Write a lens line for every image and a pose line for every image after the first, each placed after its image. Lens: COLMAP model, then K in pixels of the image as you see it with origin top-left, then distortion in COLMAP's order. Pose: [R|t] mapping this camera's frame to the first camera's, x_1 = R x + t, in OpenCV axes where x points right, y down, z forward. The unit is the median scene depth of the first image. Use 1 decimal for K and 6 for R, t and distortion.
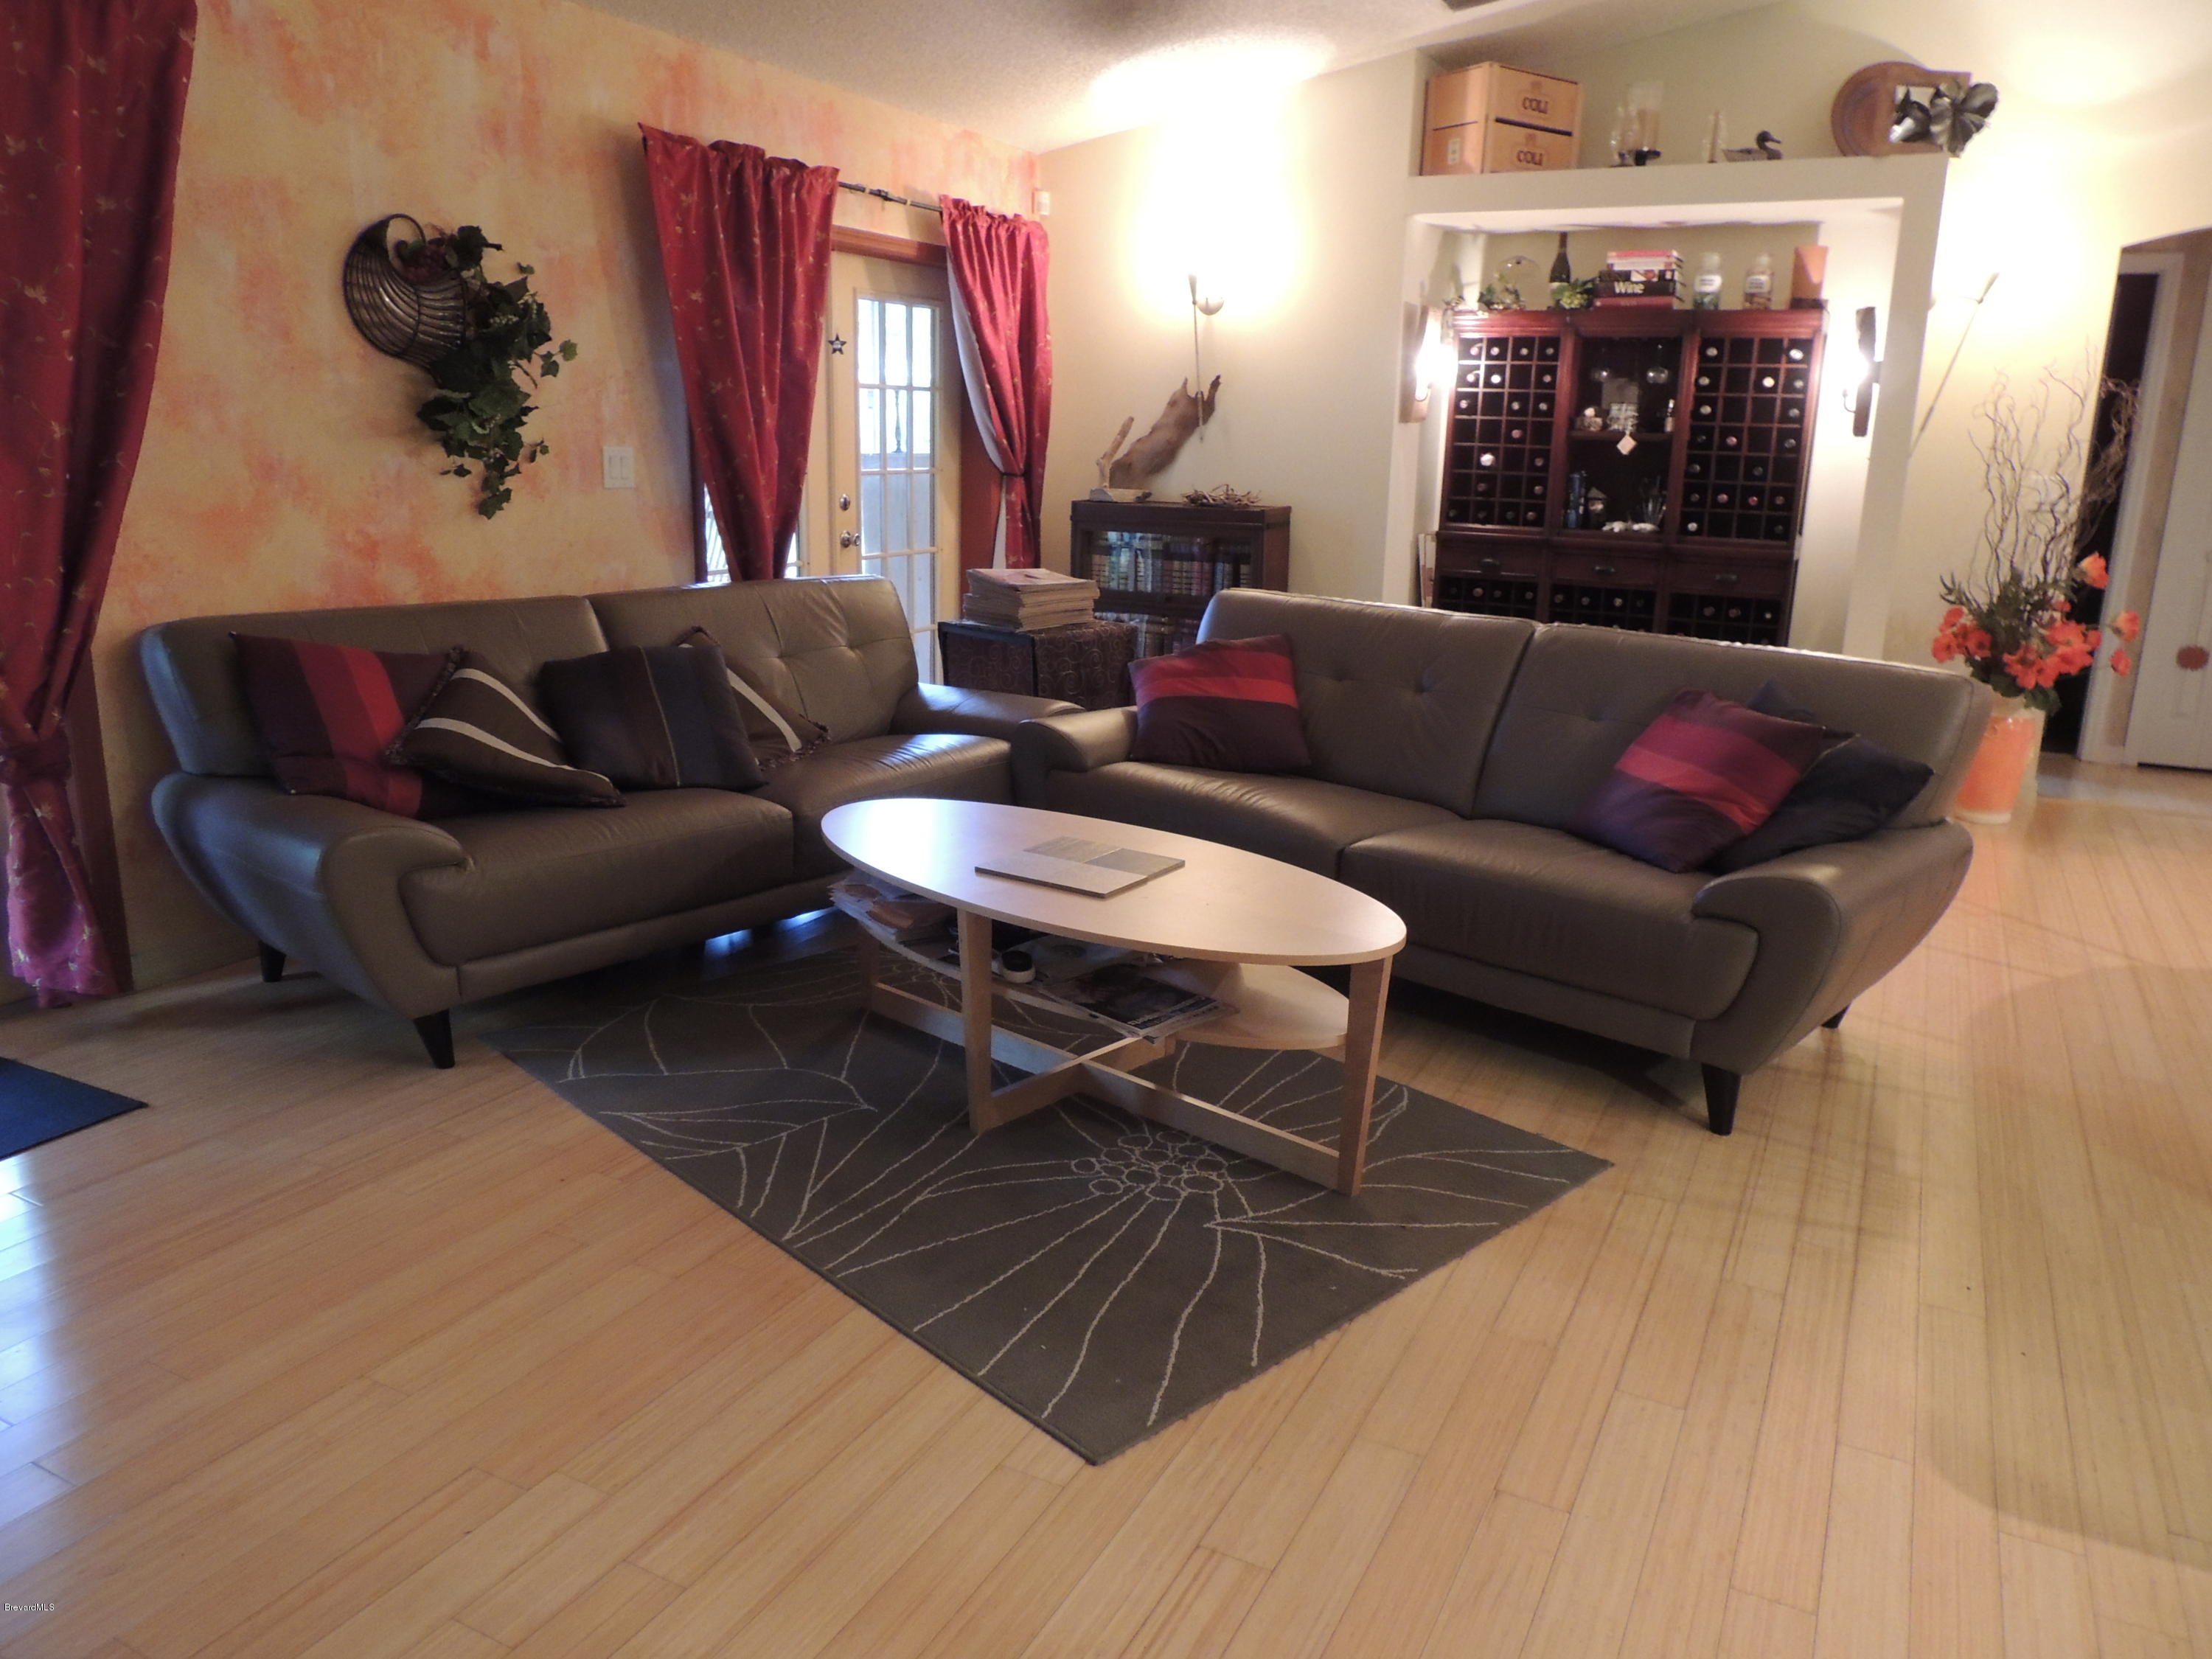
lens RADIAL K [[1595.9, 0, 1106.0], [0, 1595.9, 829.5], [0, 0, 1]] dist [-0.030586, 0.020388]
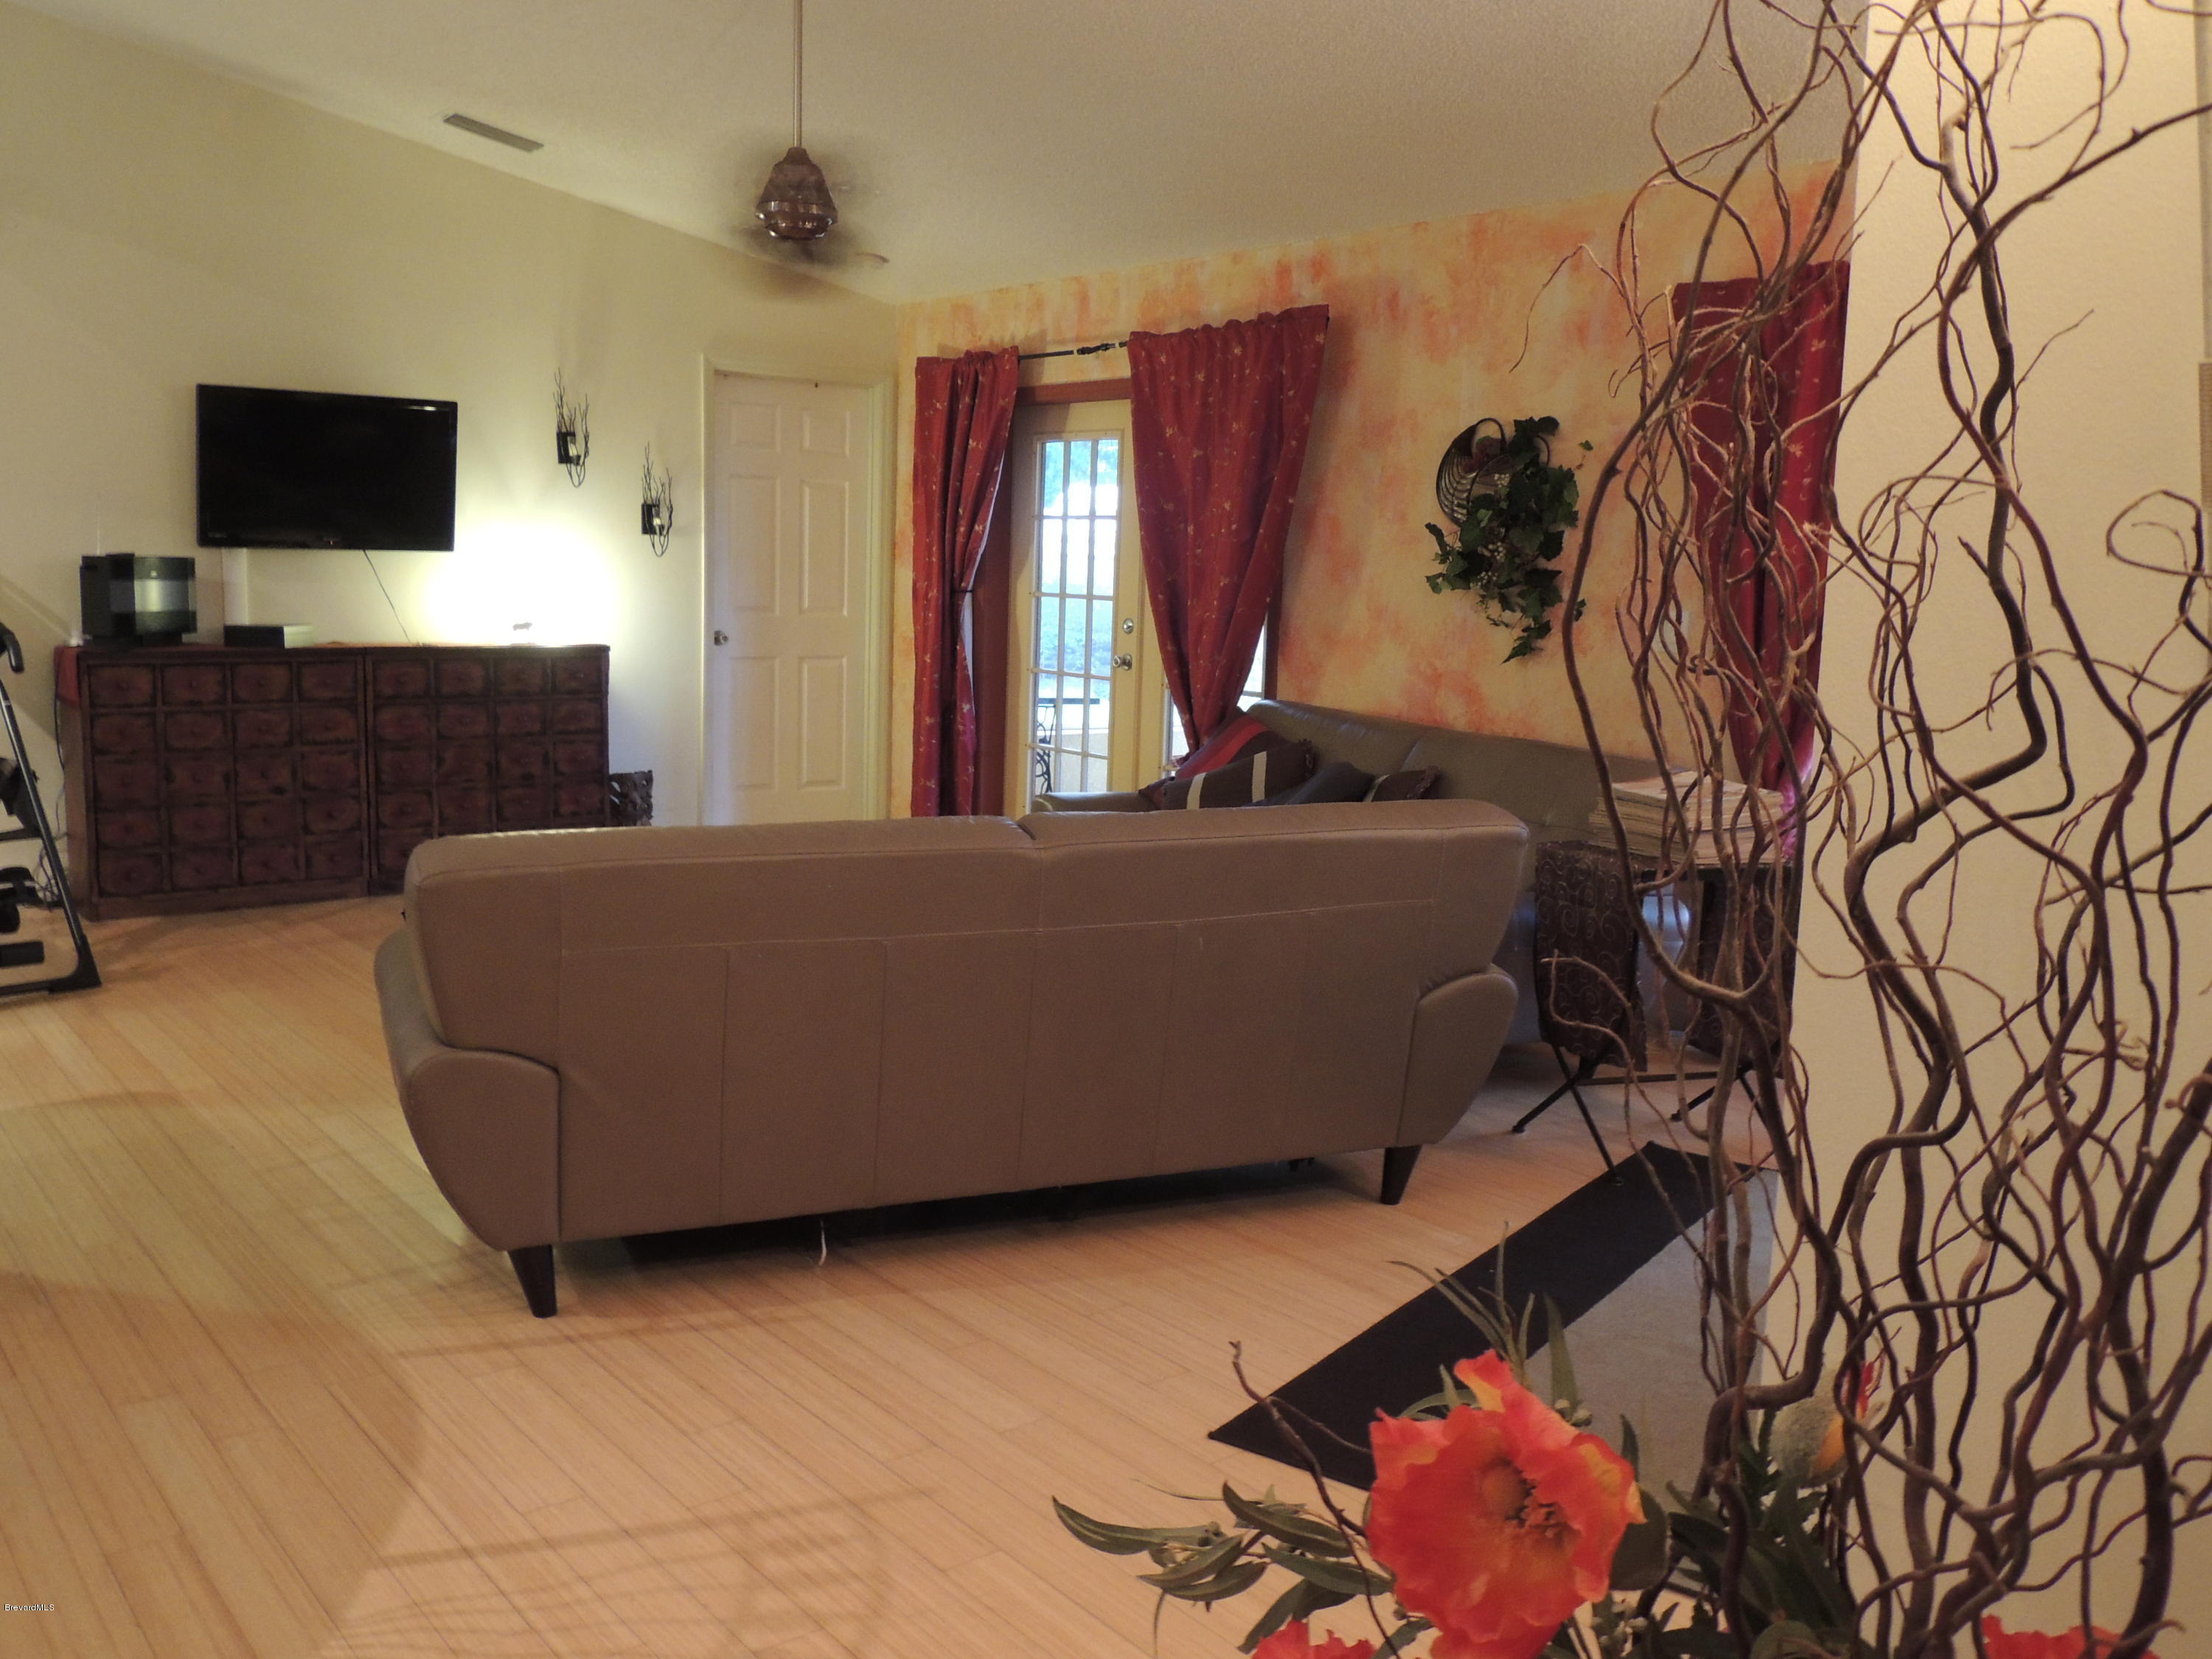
lens RADIAL K [[1901.3, 0, 1106.0], [0, 1901.3, 829.5], [0, 0, 1]] dist [-0.026007, 0.006500]
pose [[-0.406908, 0.090418, -0.908983, 0.696048], [-0.259450, 0.942668, 0.209913, -0.209989], [0.875849, 0.321251, -0.360120, 0.906130]]
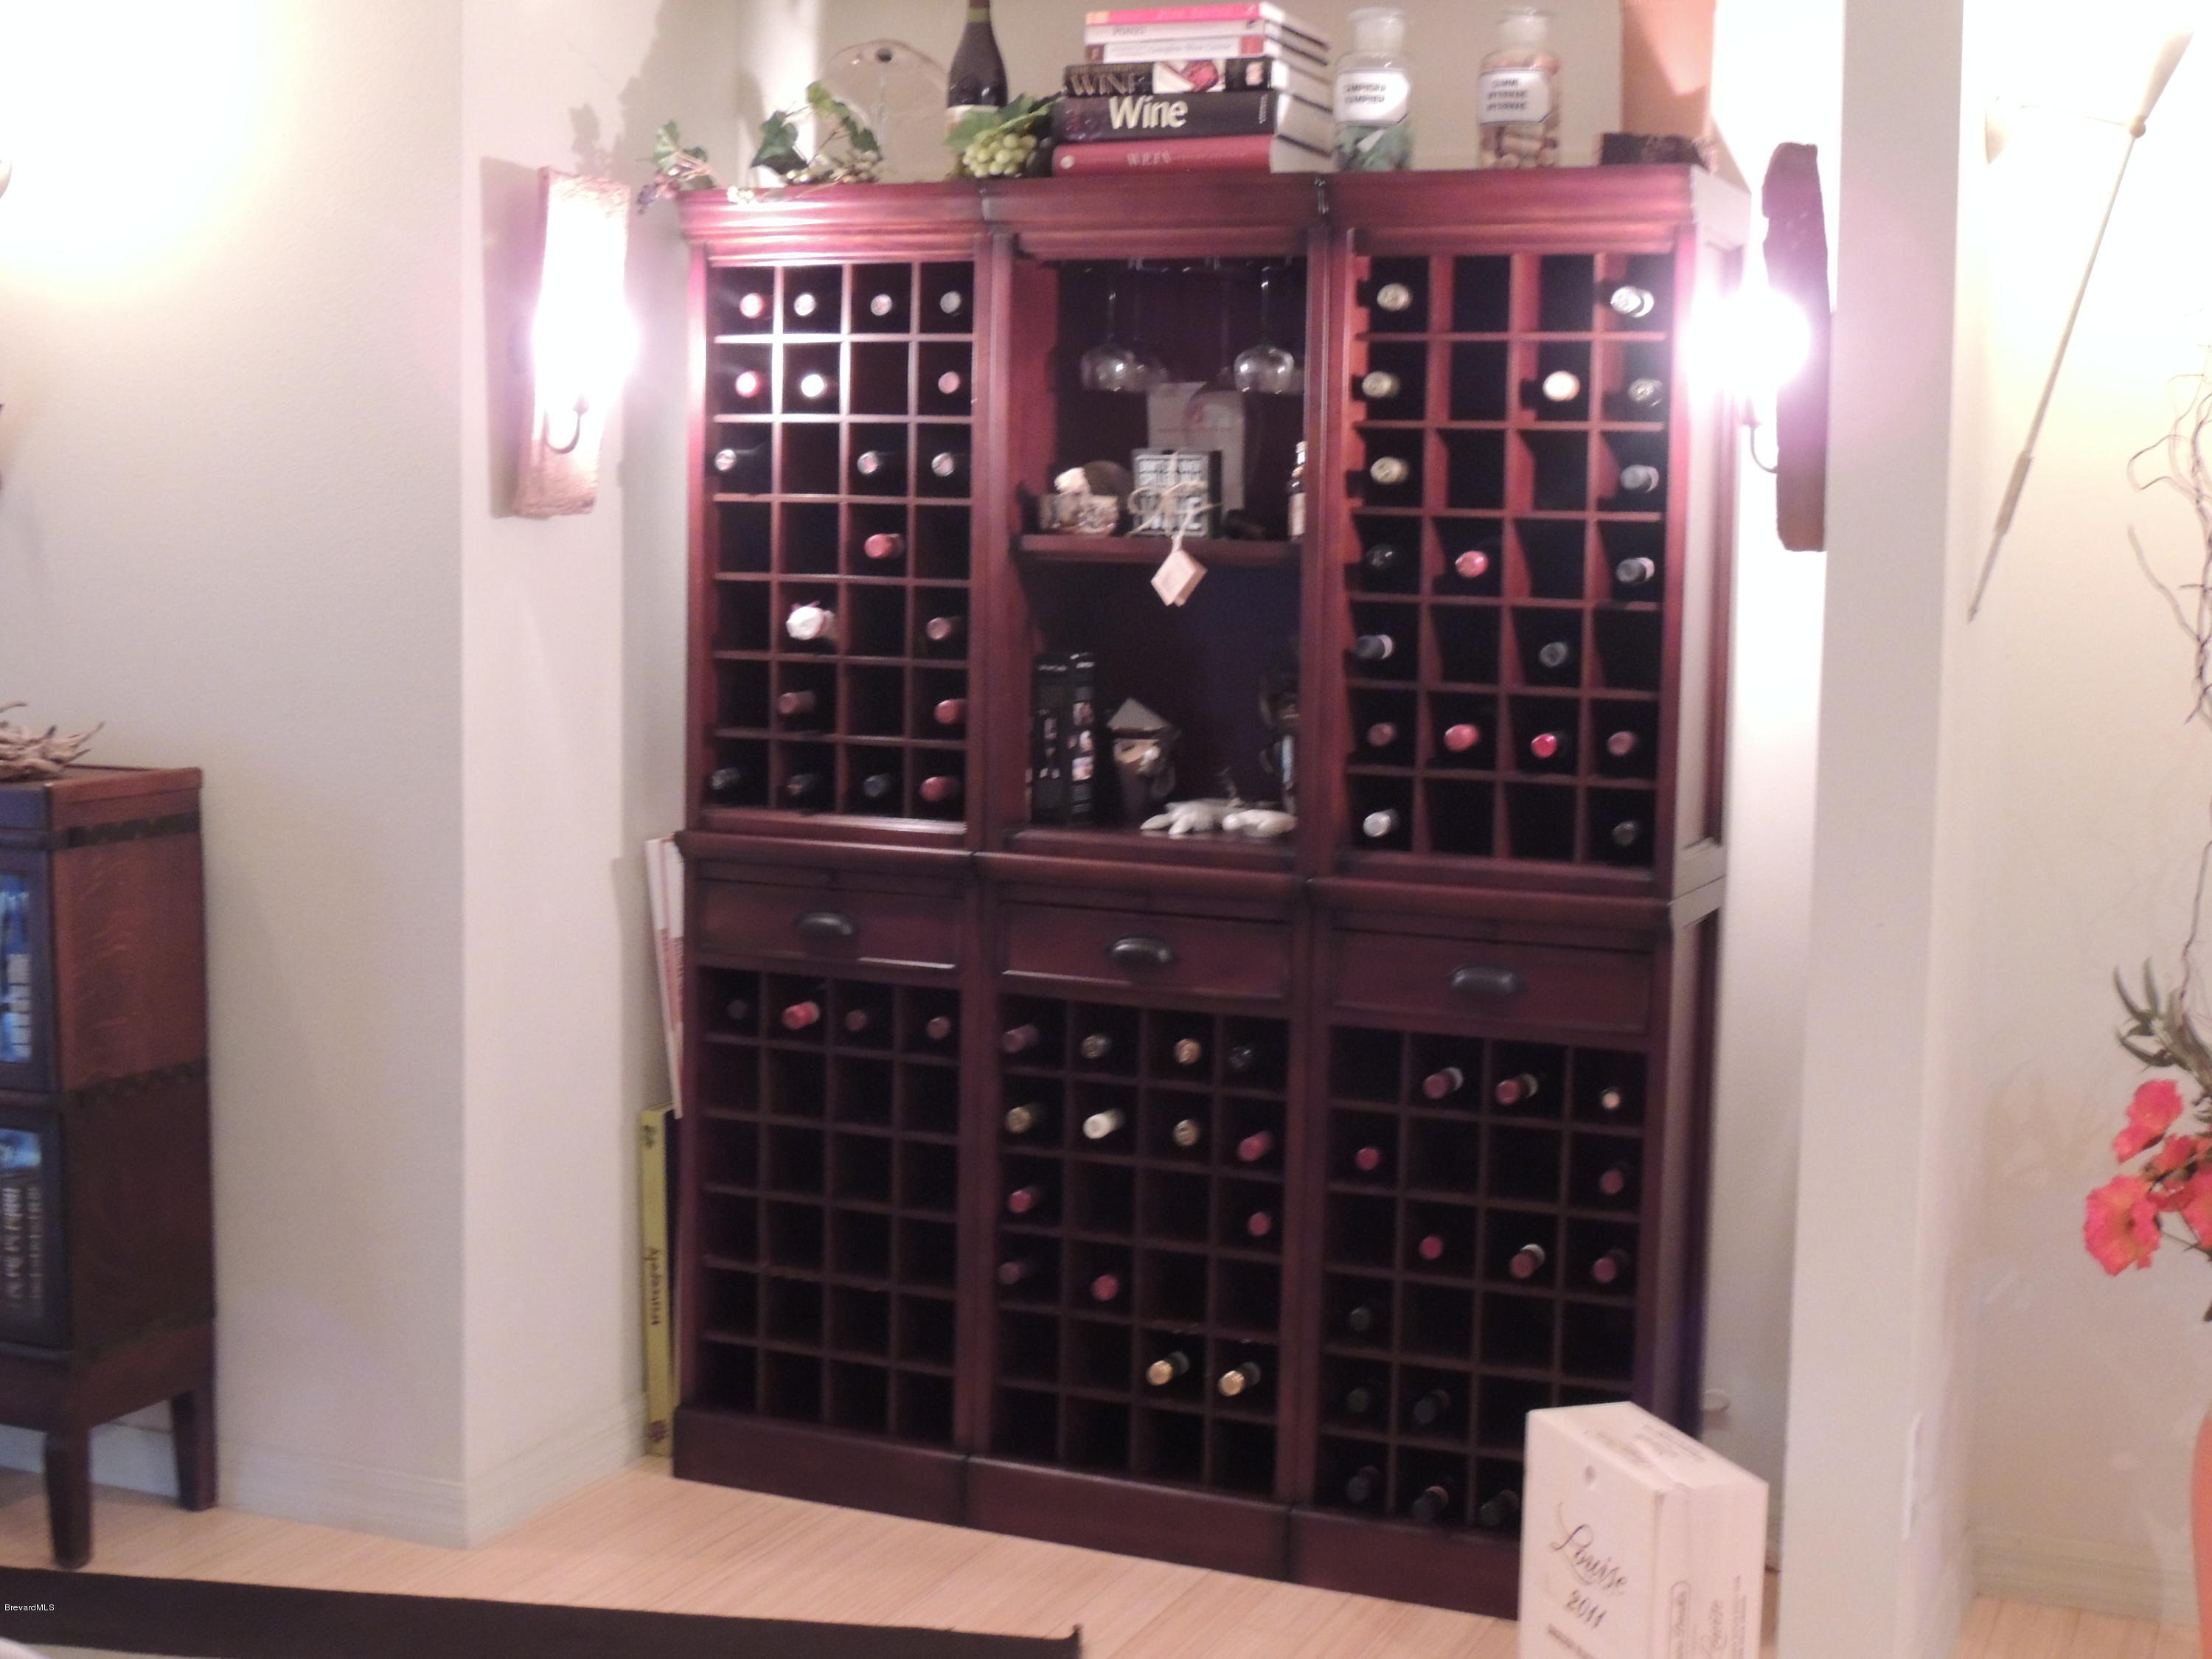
lens RADIAL K [[3011.1, 0, 1106.0], [0, 3011.1, 829.5], [0, 0, 1]] dist [-0.164154, 0.511918]
pose [[0.997165, -0.014154, 0.073903, 0.271574], [0.024409, 0.989883, -0.139774, -0.106468], [-0.071177, 0.141181, 0.987422, 0.405471]]
